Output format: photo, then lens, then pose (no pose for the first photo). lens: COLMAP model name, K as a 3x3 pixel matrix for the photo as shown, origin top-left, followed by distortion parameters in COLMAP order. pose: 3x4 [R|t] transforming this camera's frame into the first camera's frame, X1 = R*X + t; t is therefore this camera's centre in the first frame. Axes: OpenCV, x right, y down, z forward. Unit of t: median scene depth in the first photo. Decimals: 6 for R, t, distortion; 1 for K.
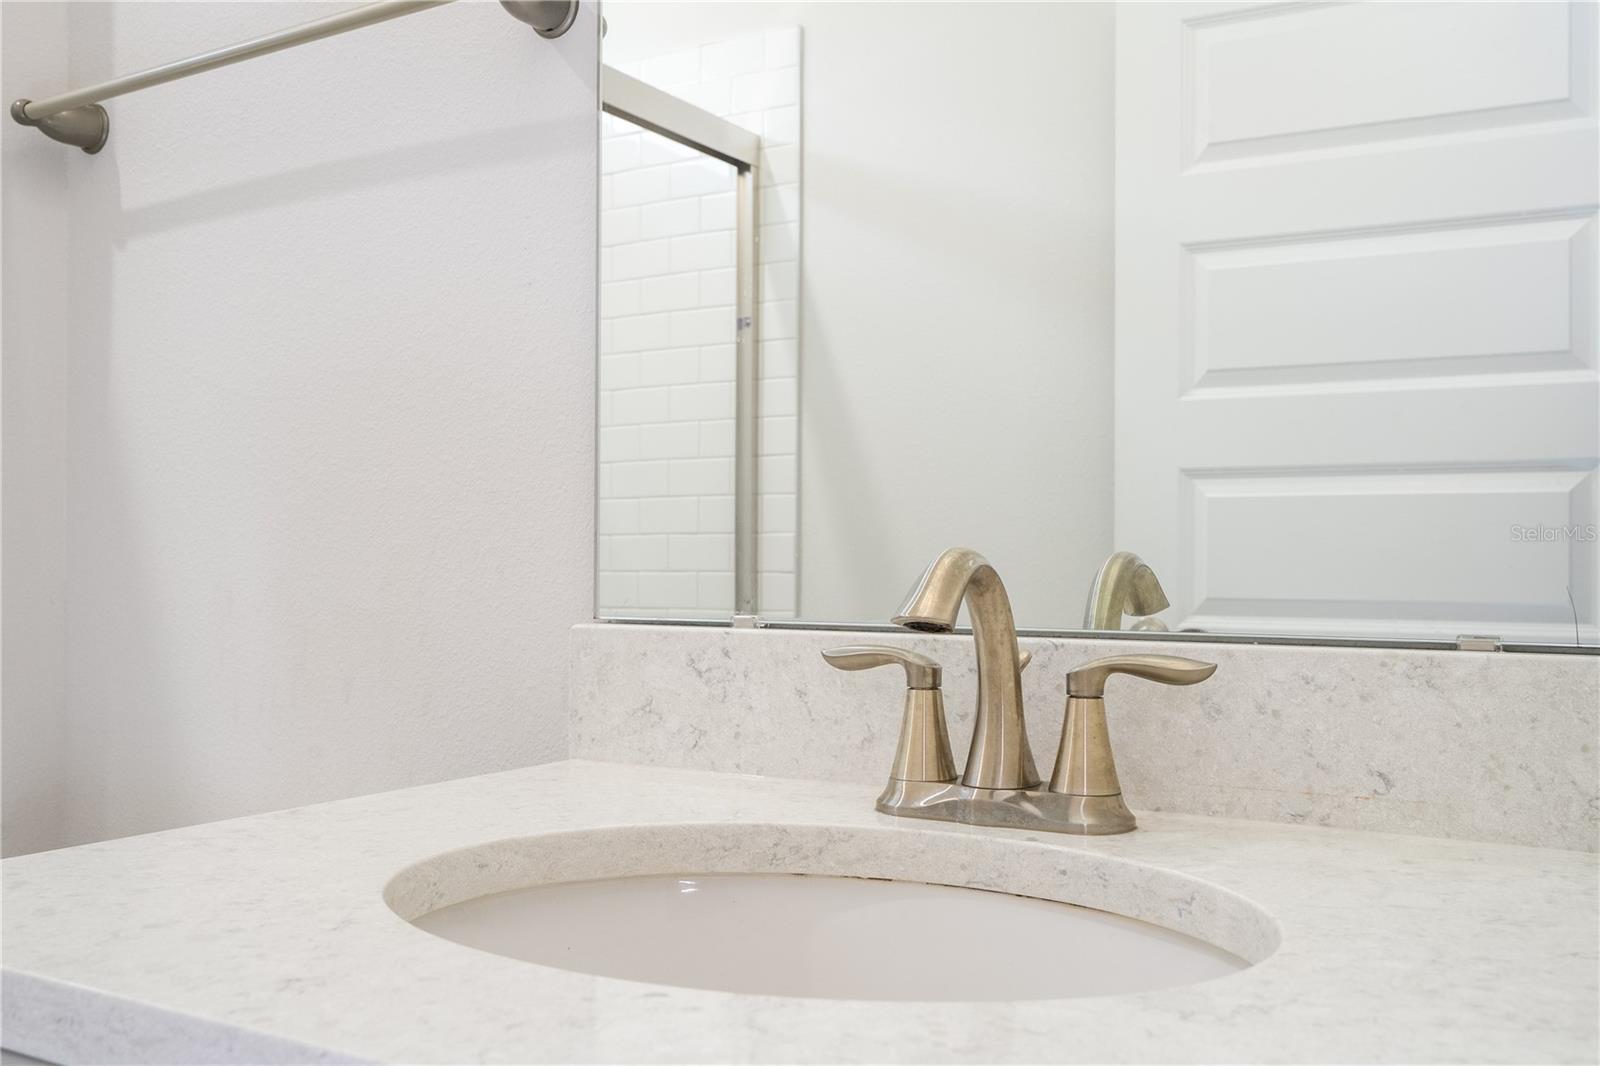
lens RADIAL K [[1537.6, 0, 799.1], [0, 1537.6, 535.0], [0, 0, 1]] dist [0.021167, 0.000000]
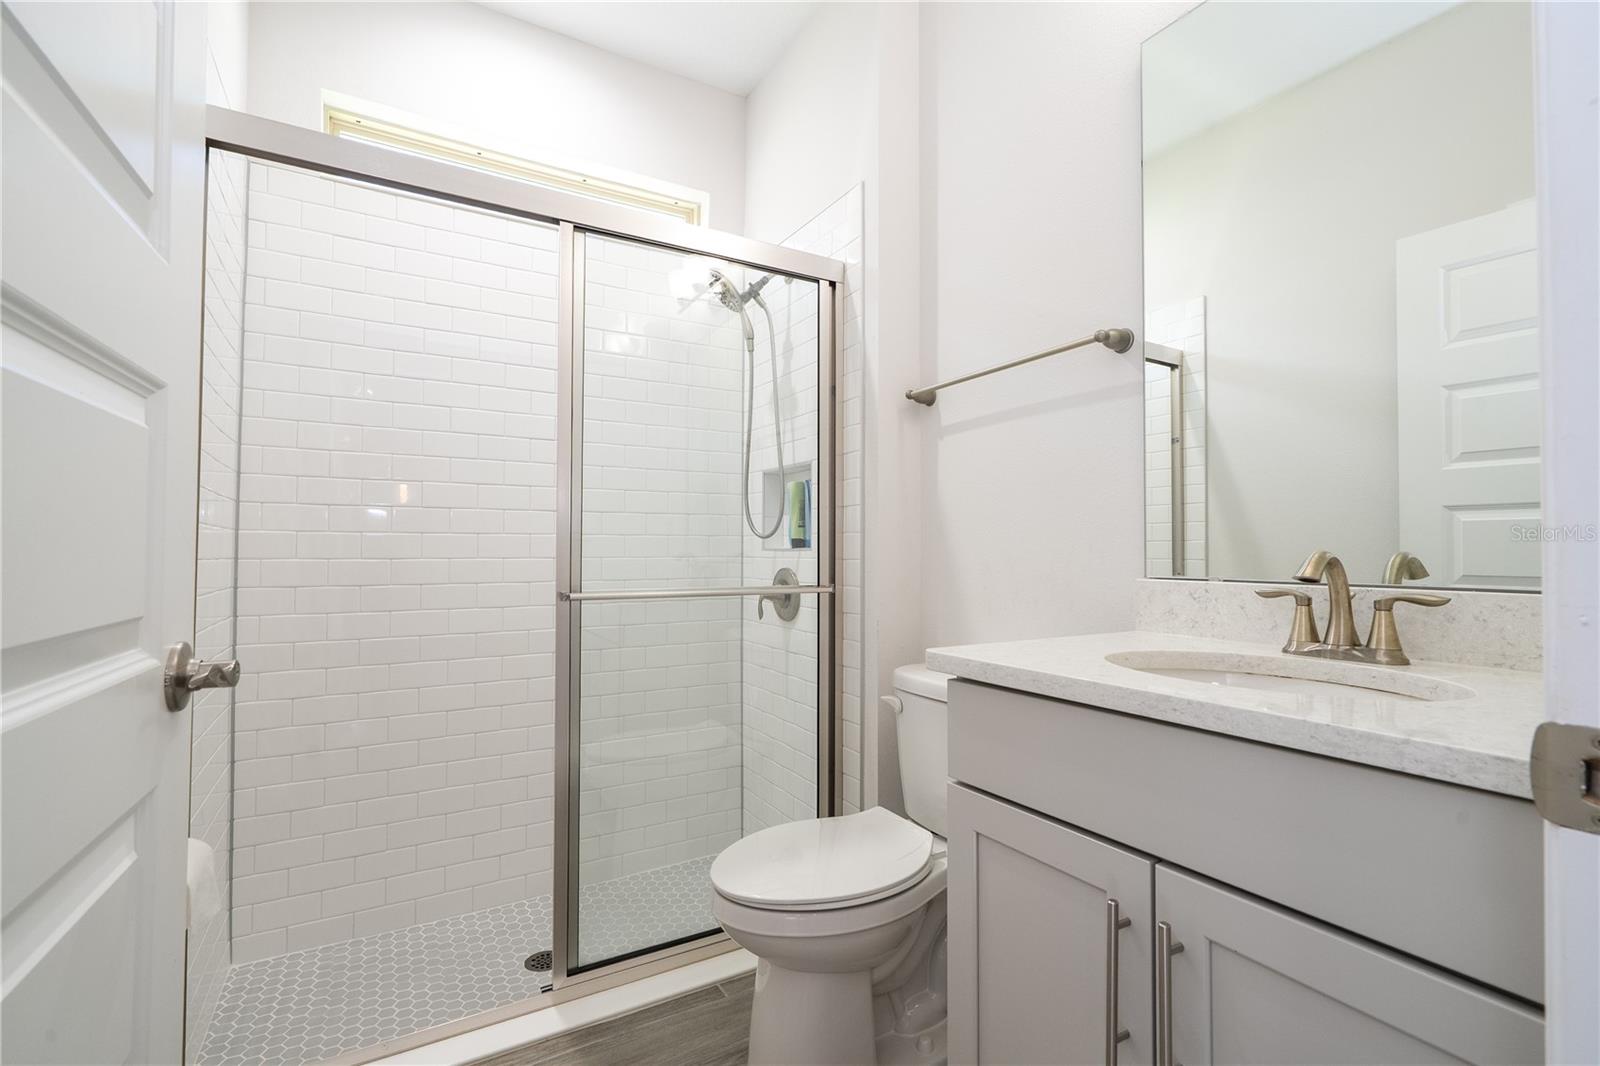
lens RADIAL K [[720.2, 0, 811.4], [0, 720.2, 533.7], [0, 0, 1]] dist [-0.004435, 0.002581]
pose [[0.884886, -0.009399, -0.465713, -0.080360], [0.004687, 0.999925, -0.011275, -0.008919], [0.465784, 0.007794, 0.884864, -0.410030]]
